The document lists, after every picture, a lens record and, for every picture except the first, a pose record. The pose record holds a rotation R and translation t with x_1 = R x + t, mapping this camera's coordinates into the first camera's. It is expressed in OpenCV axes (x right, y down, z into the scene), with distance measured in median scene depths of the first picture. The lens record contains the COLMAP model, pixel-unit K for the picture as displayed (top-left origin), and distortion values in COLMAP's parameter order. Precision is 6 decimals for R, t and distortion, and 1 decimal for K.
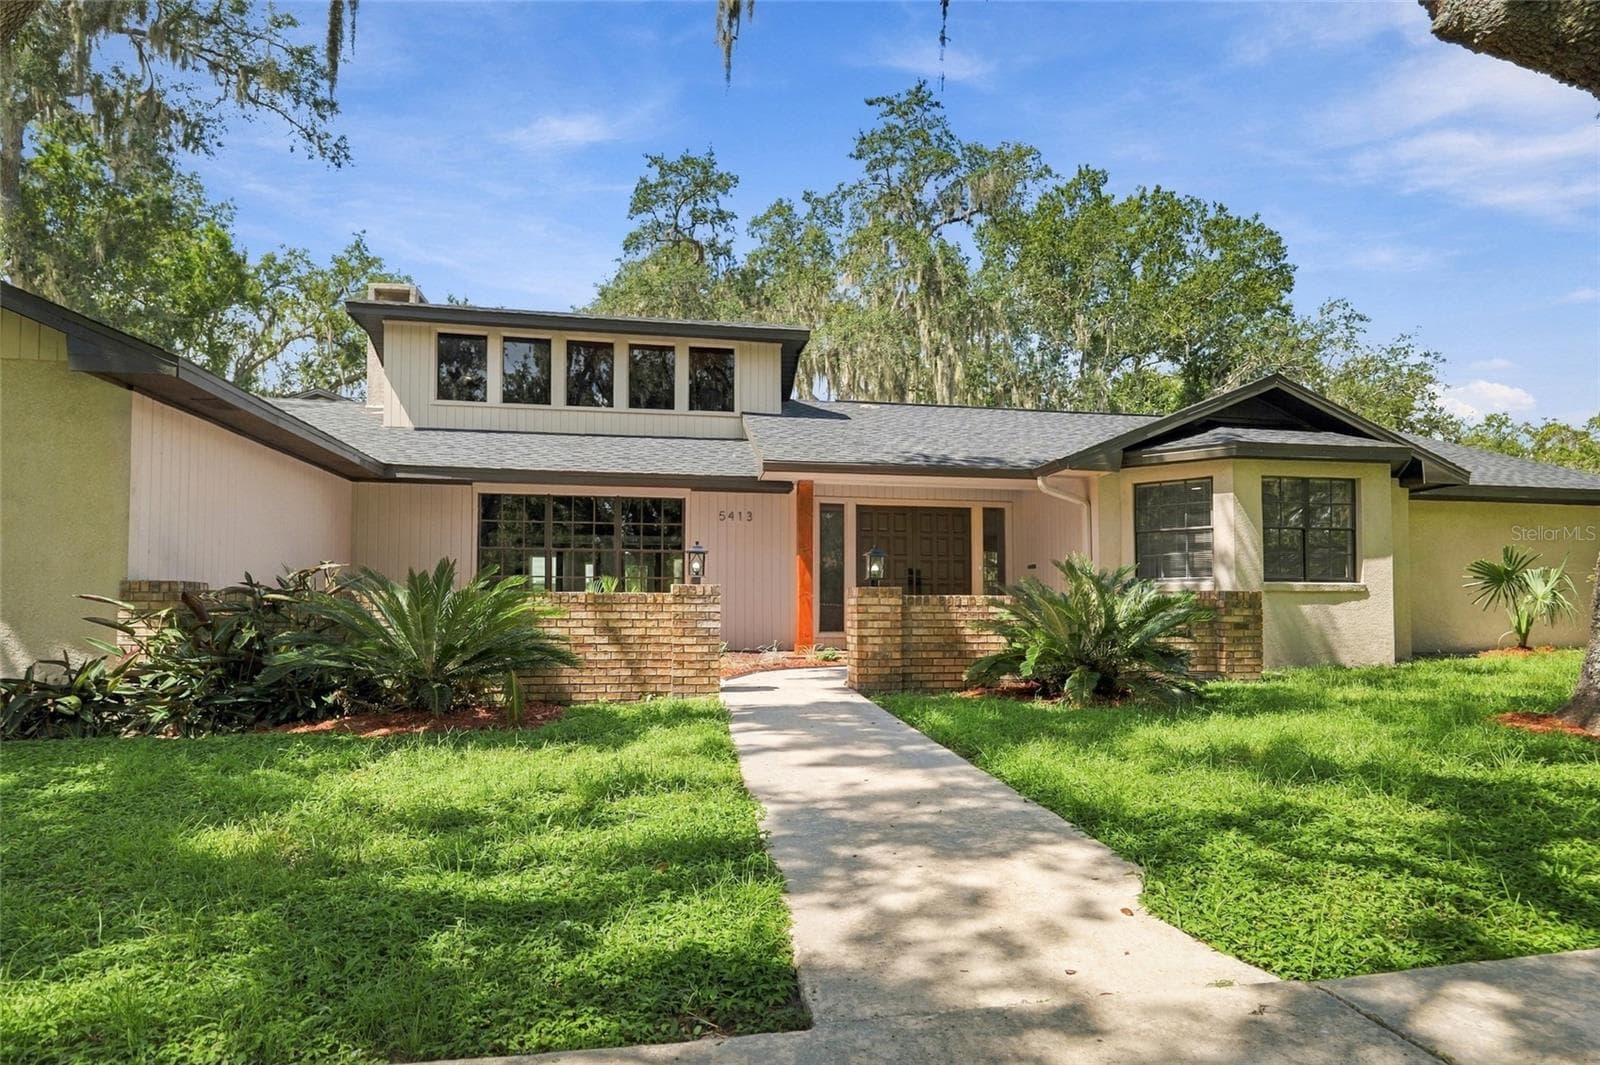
lens RADIAL K [[758.1, 0, 809.6], [0, 758.1, 588.6], [0, 0, 1]] dist [0.002439, 0.000331]
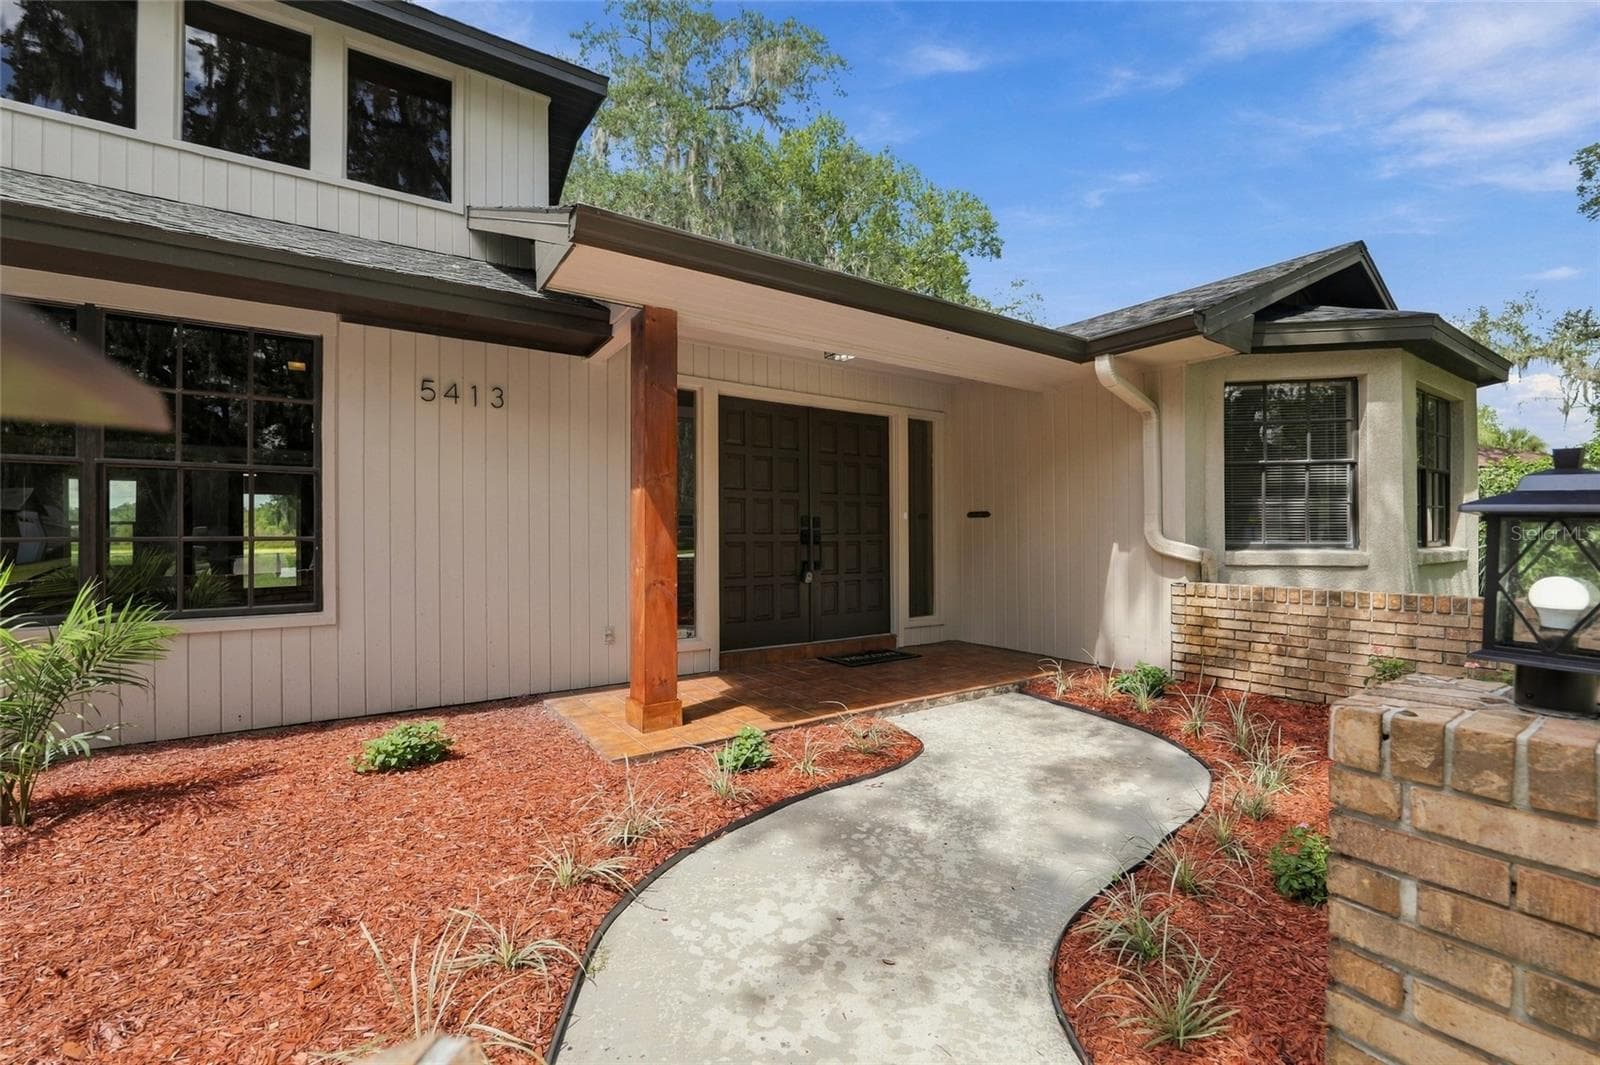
lens RADIAL K [[657.8, 0, 800.0], [0, 657.8, 532.5], [0, 0, 1]] dist [-0.000234, -0.000028]
pose [[0.918096, -0.001556, 0.396354, -0.069887], [-0.007778, 0.999729, 0.021942, -0.025752], [-0.396281, -0.023228, 0.917835, 0.569469]]
